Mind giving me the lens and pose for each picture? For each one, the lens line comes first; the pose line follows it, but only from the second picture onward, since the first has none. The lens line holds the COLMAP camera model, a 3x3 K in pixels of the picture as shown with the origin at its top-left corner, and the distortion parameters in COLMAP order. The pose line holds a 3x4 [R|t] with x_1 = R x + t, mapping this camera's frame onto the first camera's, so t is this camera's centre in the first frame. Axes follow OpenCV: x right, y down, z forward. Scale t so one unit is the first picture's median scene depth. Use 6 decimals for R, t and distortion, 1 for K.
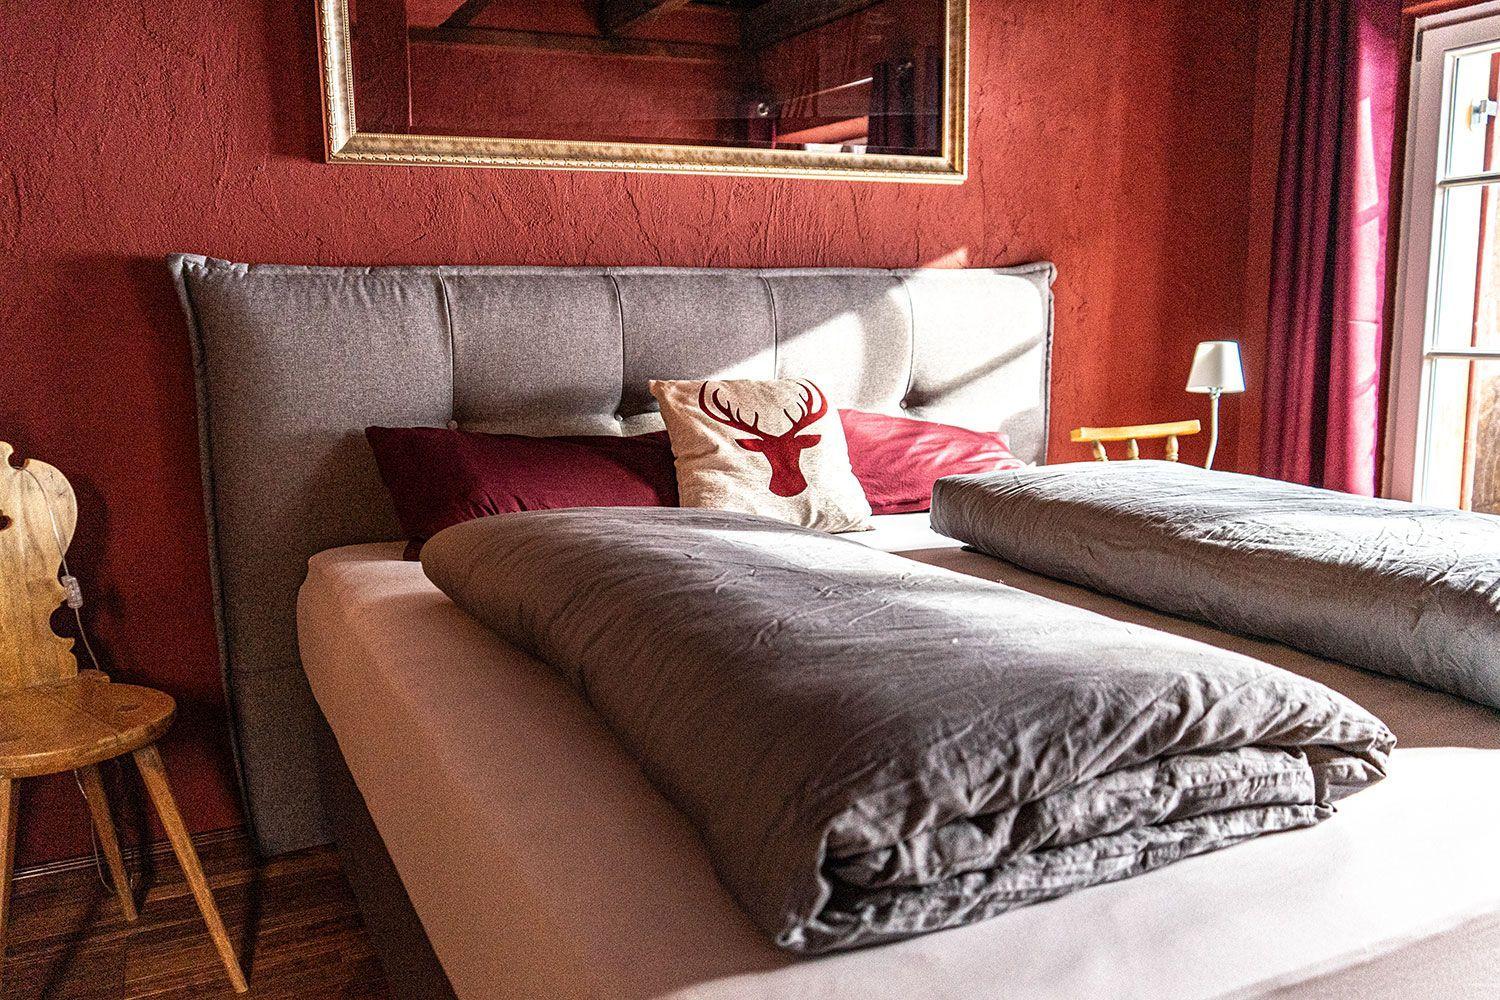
lens RADIAL K [[1214.2, 0, 750.0], [0, 1214.2, 500.0], [0, 0, 1]] dist [-0.007762, 0.014897]
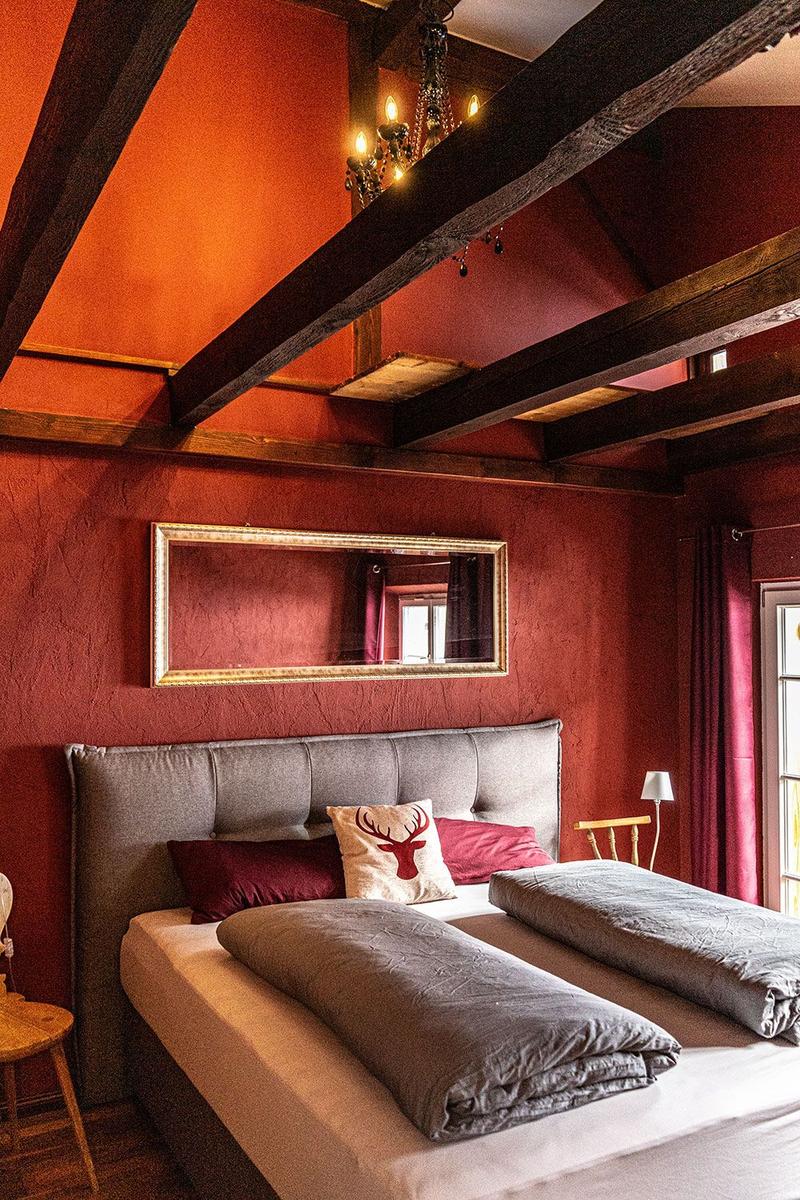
lens RADIAL K [[971.3, 0, 400.0], [0, 971.3, 600.0], [0, 0, 1]] dist [-0.007762, 0.014897]
pose [[0.998575, 0.014287, 0.051422, -0.058419], [-0.004175, 0.981462, -0.191612, -0.133260], [-0.053206, 0.191124, 0.980123, -0.452042]]
